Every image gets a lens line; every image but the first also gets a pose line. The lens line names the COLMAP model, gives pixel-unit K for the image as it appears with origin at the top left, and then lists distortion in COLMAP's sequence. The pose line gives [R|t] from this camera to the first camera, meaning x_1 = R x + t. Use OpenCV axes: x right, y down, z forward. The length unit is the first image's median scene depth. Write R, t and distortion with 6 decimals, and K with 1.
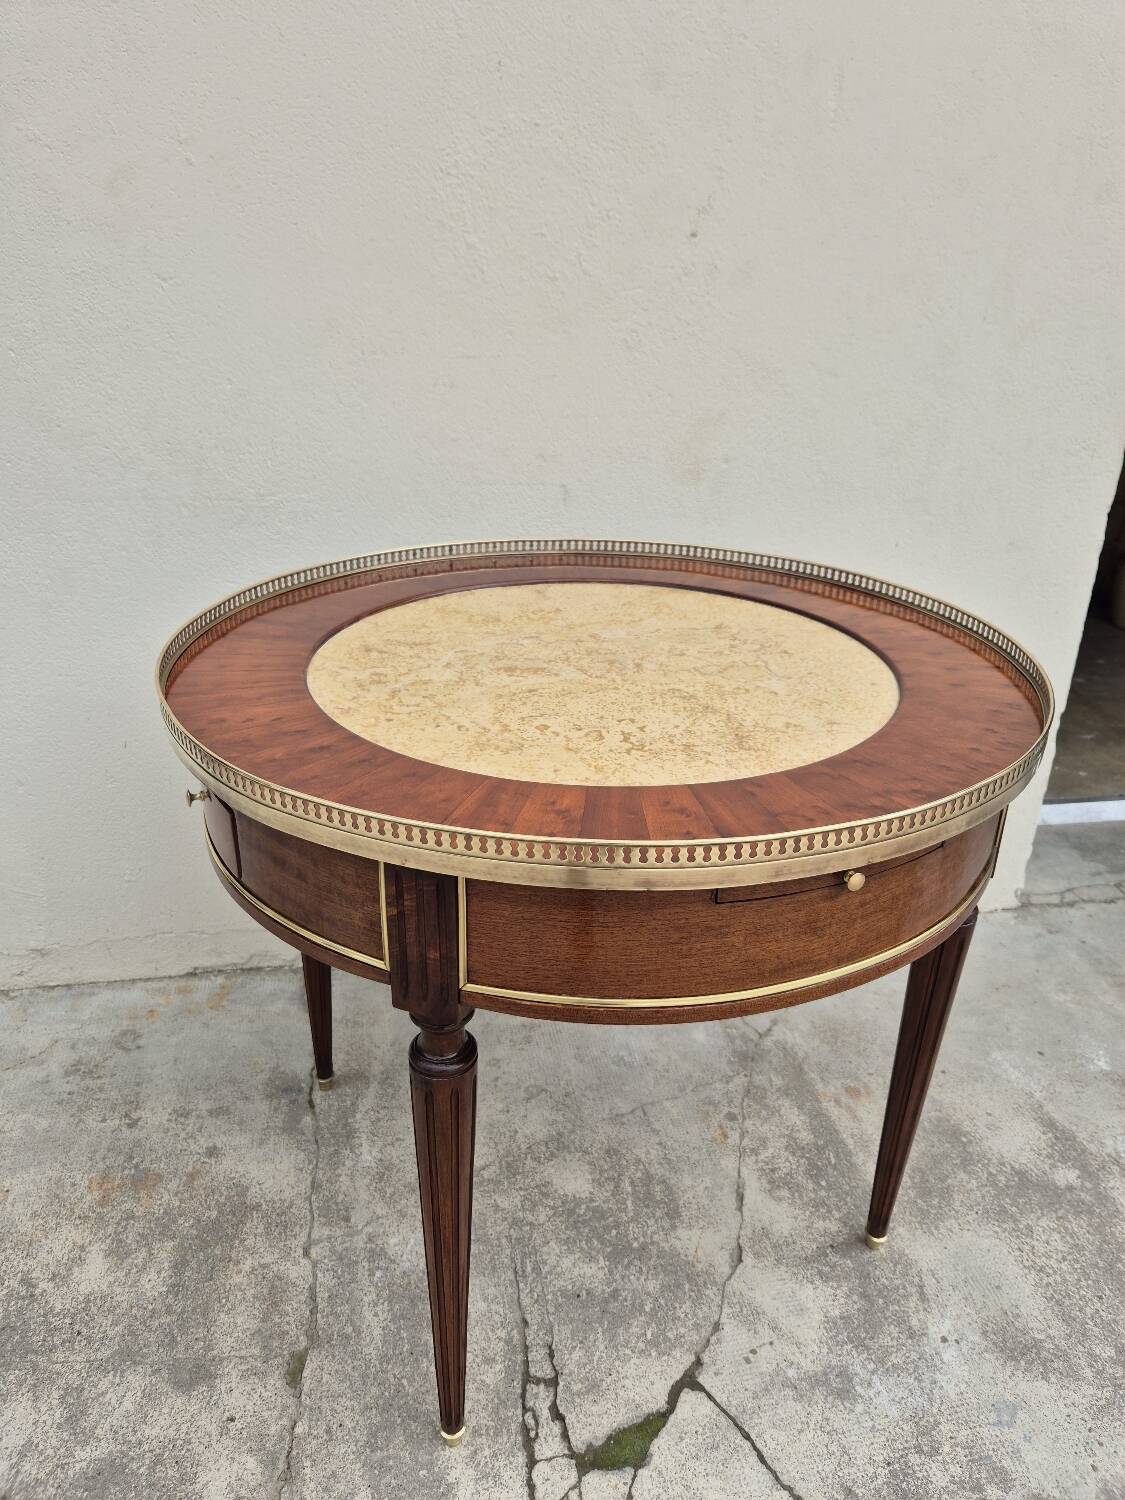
lens RADIAL K [[1015.6, 0, 572.6], [0, 1015.6, 744.9], [0, 0, 1]] dist [0.067431, -0.059447]
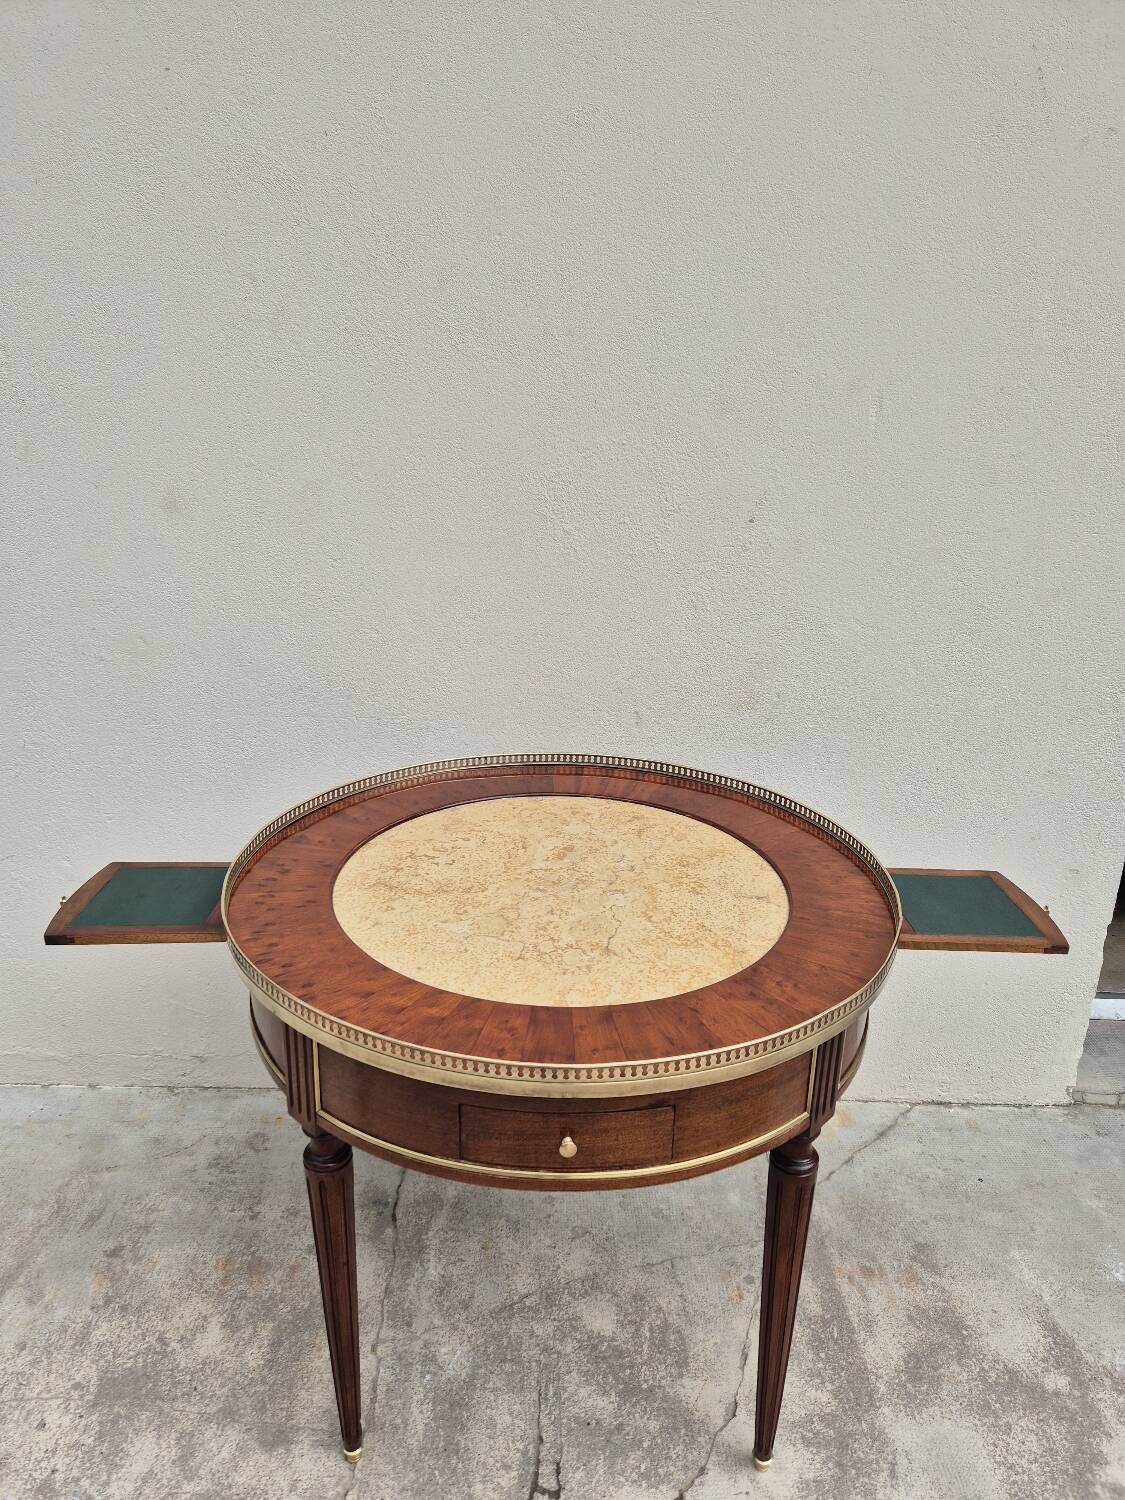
lens RADIAL K [[1001.2, 0, 554.1], [0, 1001.2, 760.1], [0, 0, 1]] dist [0.087611, -0.075902]
pose [[0.984160, 0.054274, -0.168773, 0.120002], [-0.066452, 0.995513, -0.067361, -0.136687], [0.164359, 0.077509, 0.983351, -0.214526]]
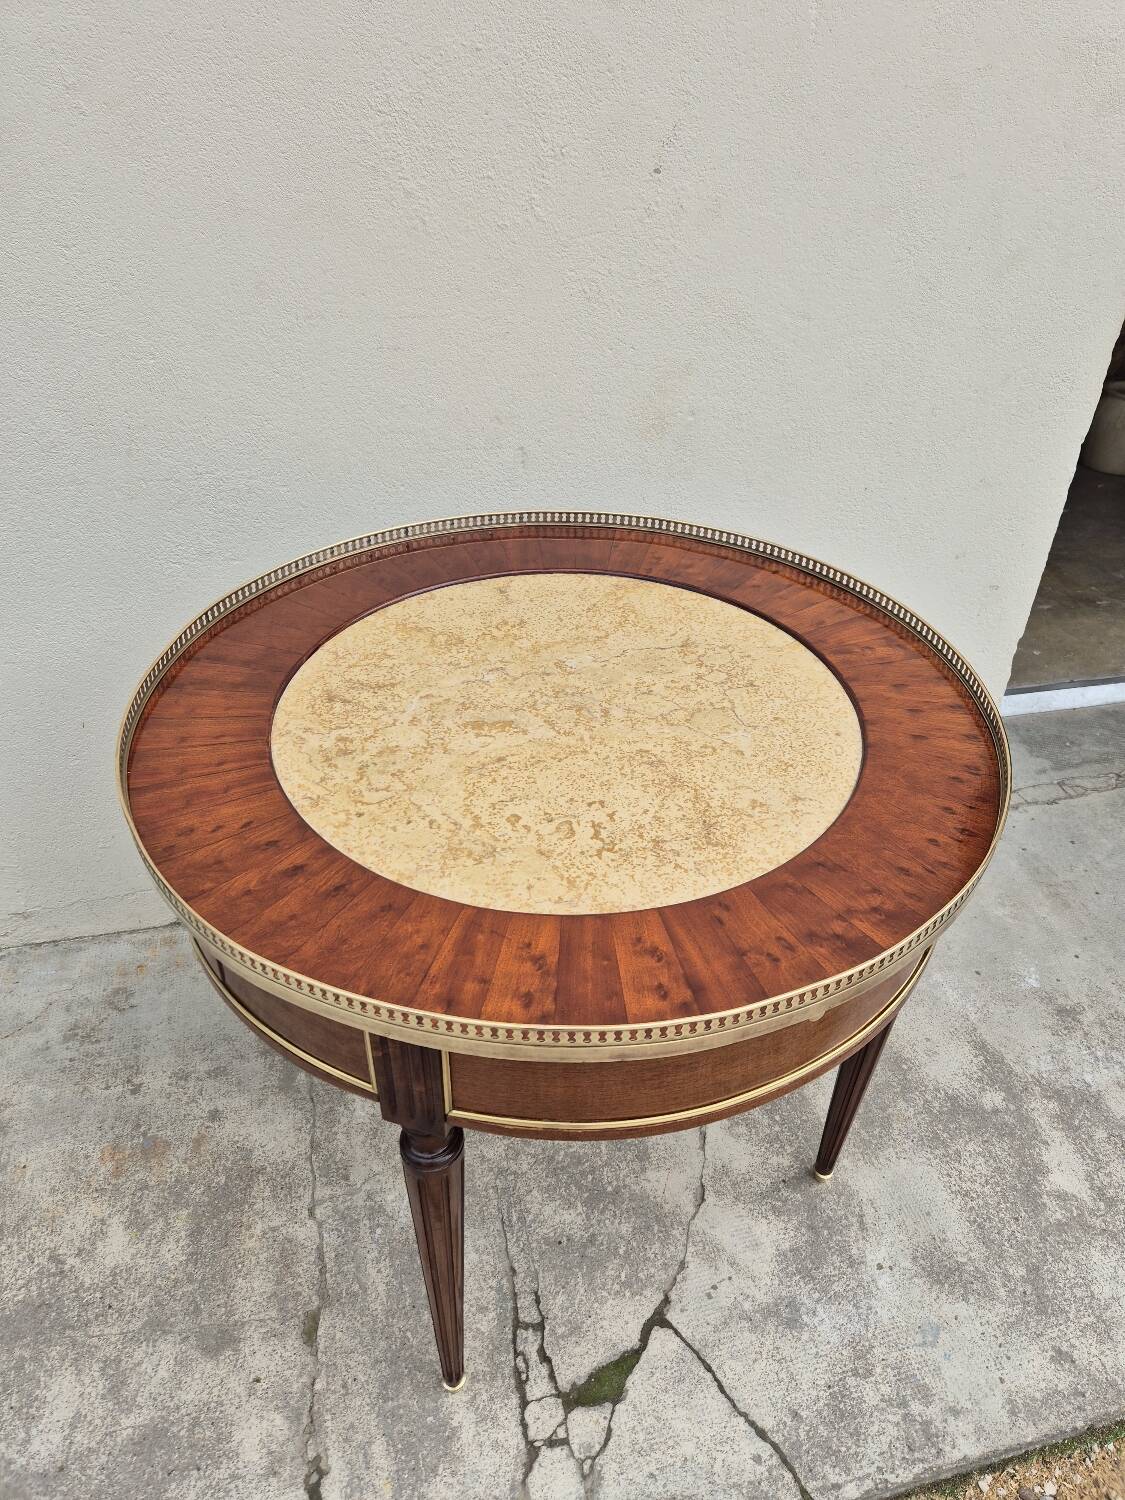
lens RADIAL K [[1009.0, 0, 580.3], [0, 1009.0, 743.3], [0, 0, 1]] dist [0.074812, -0.062857]
pose [[0.998719, -0.029462, 0.041140, -0.001863], [0.020168, 0.977415, 0.210365, -0.224147], [-0.046408, -0.209266, 0.976757, 0.023002]]
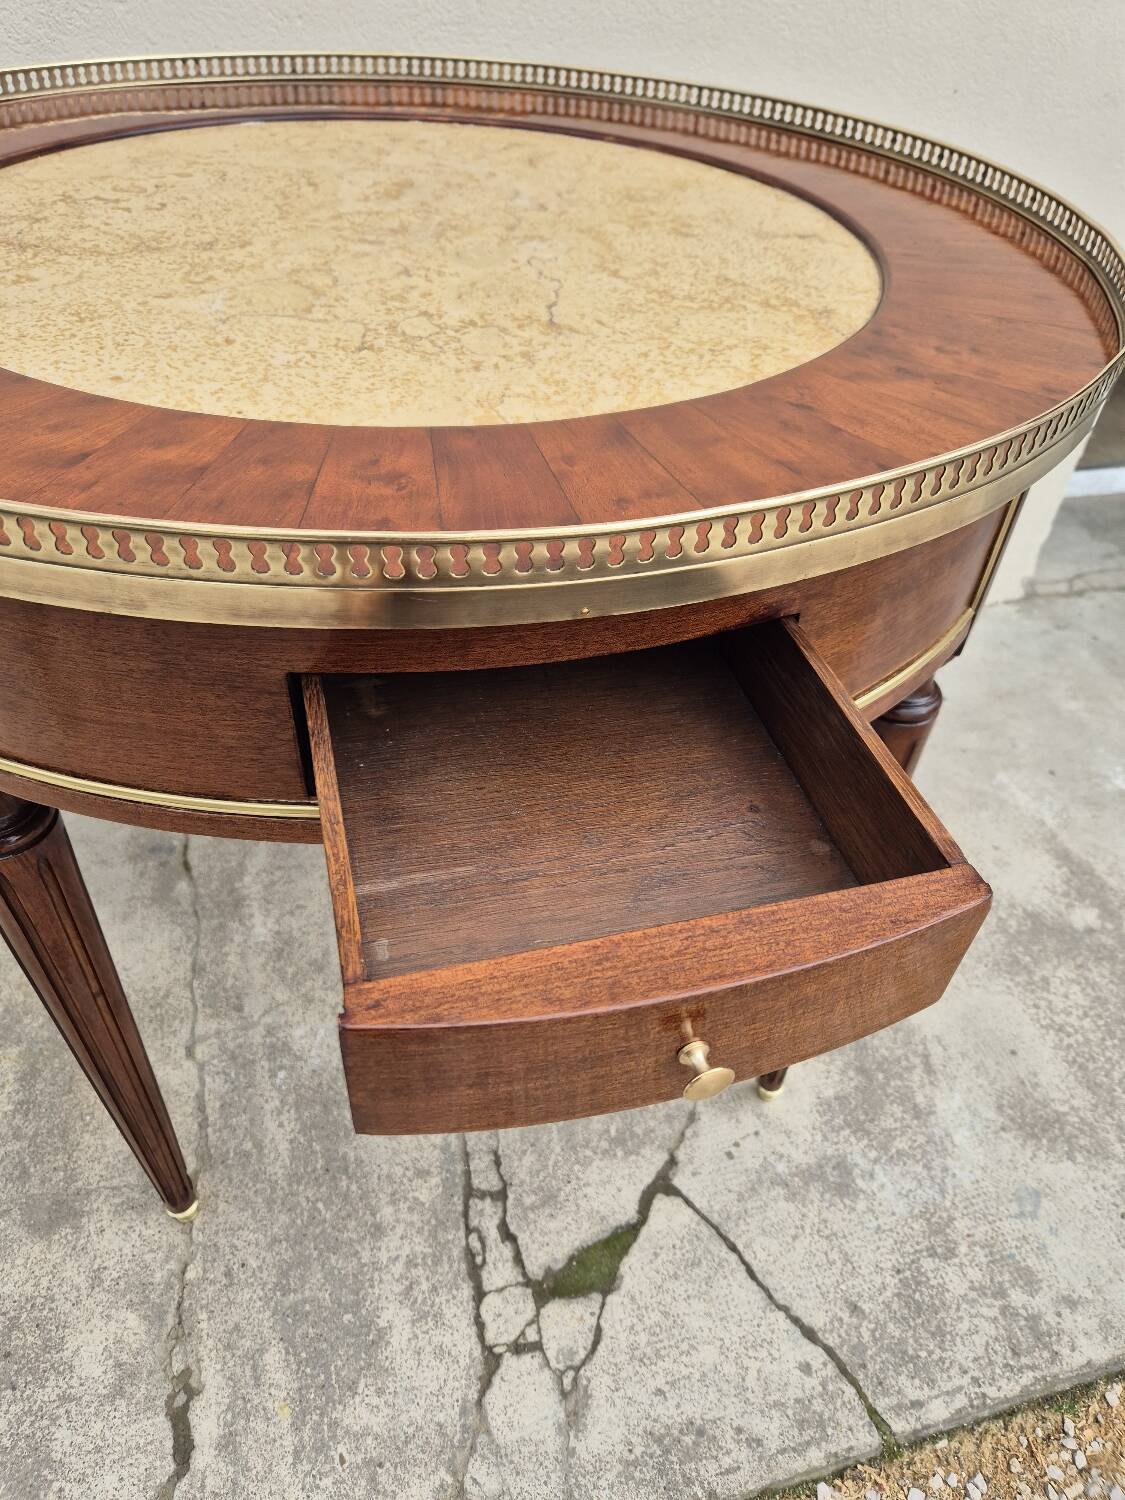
lens RADIAL K [[1020.8, 0, 555.0], [0, 1020.8, 741.1], [0, 0, 1]] dist [0.054420, -0.051233]
pose [[0.997656, -0.026181, 0.063227, -0.016404], [0.005799, 0.952944, 0.303092, 0.014717], [-0.068187, -0.302015, 0.950862, 0.284777]]
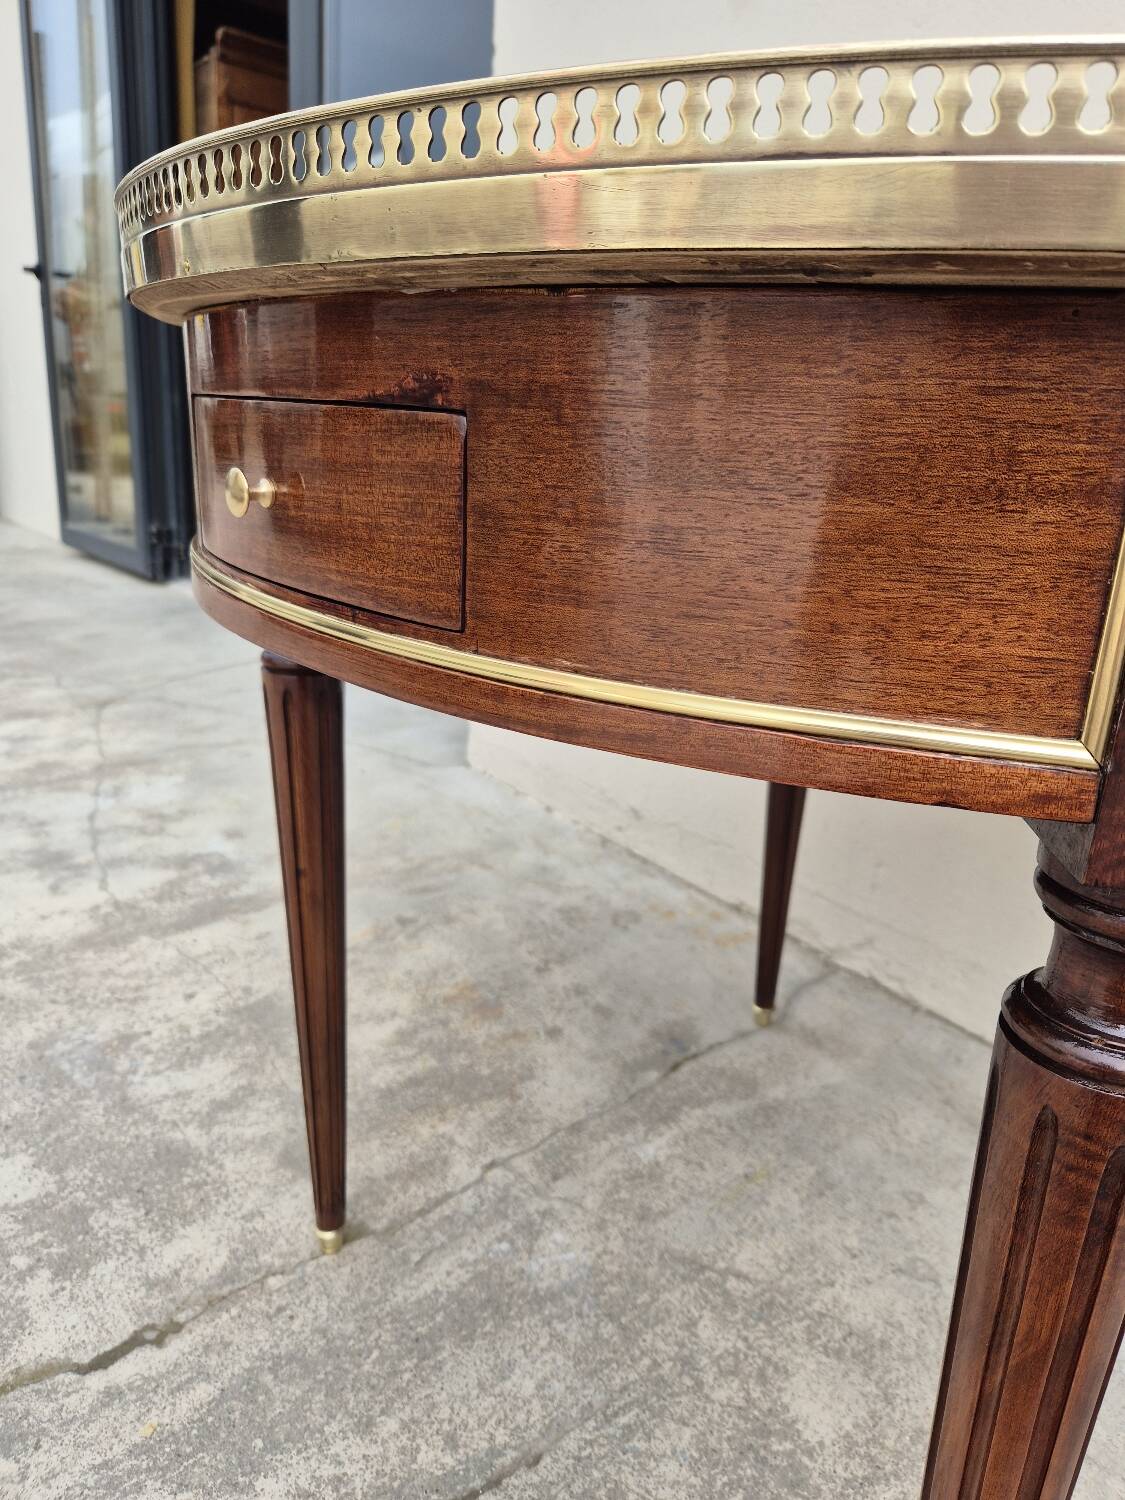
lens RADIAL K [[1024.6, 0, 578.0], [0, 1024.6, 748.4], [0, 0, 1]] dist [0.058841, -0.057798]
pose [[0.480772, 0.271076, -0.833892, 0.332309], [-0.390678, 0.917624, 0.073053, 0.126234], [0.785003, 0.290661, 0.547071, 0.544164]]
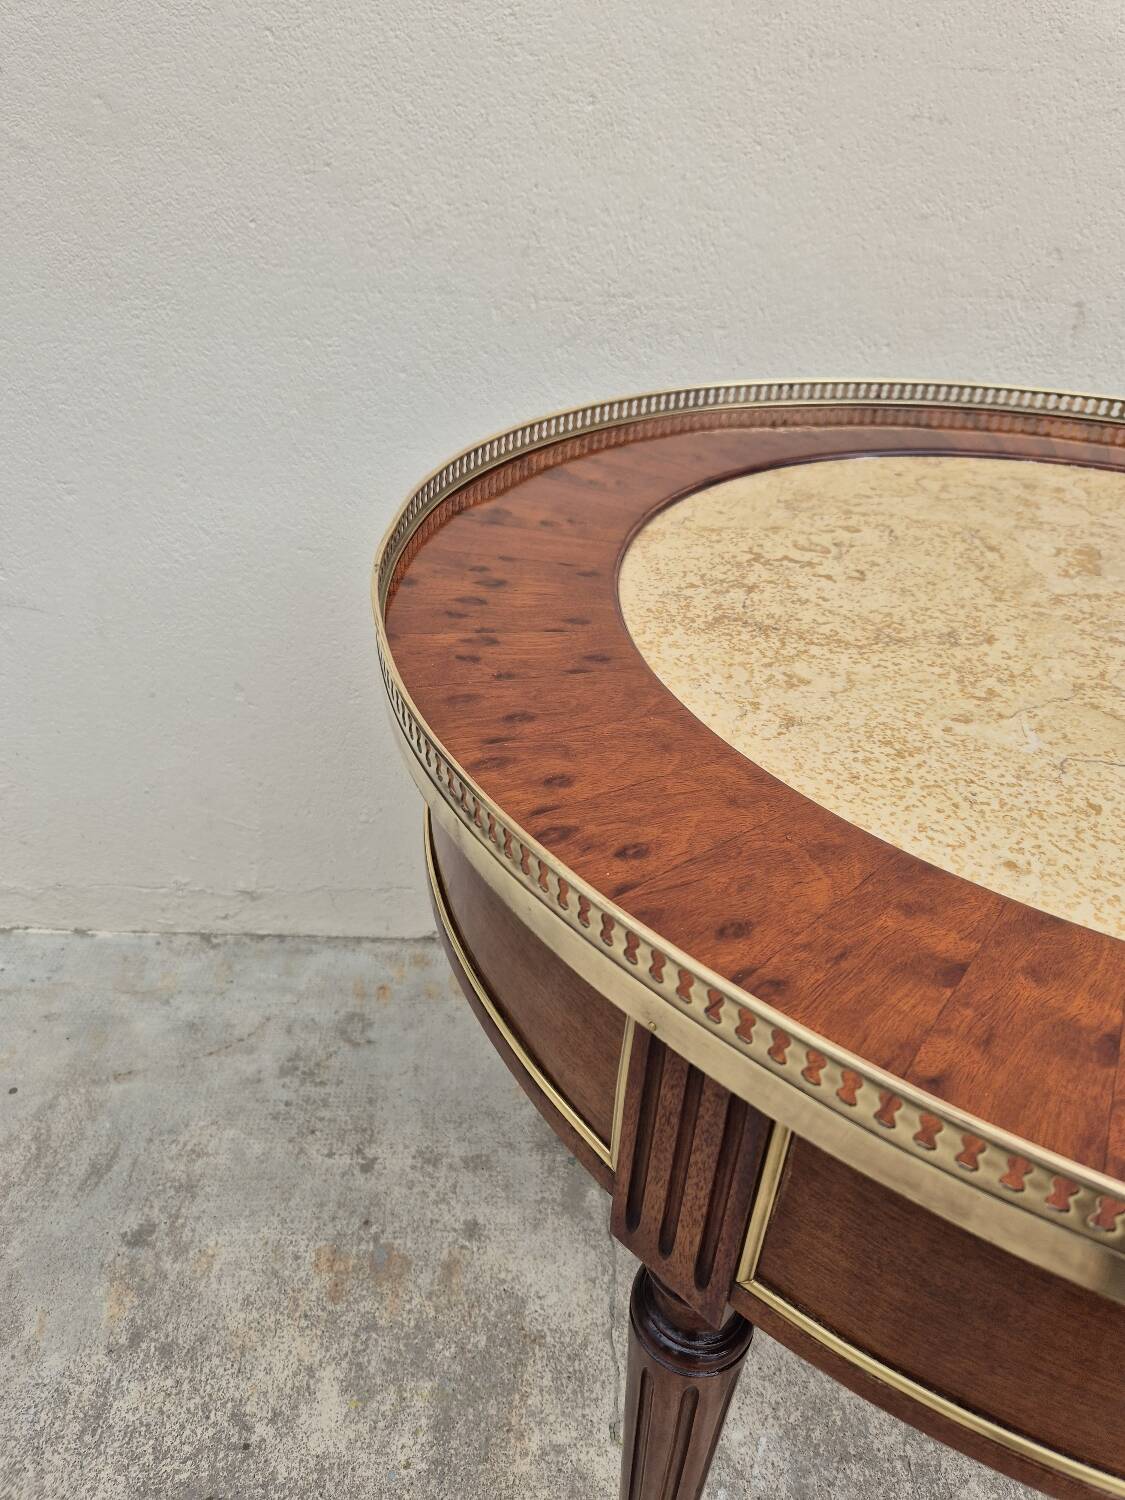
lens RADIAL K [[1018.2, 0, 579.9], [0, 1018.2, 740.2], [0, 0, 1]] dist [0.066796, -0.058897]
pose [[0.986971, 0.108167, -0.119118, -0.250429], [-0.090069, 0.984870, 0.148047, -0.072077], [0.133330, -0.135389, 0.981781, 0.374772]]
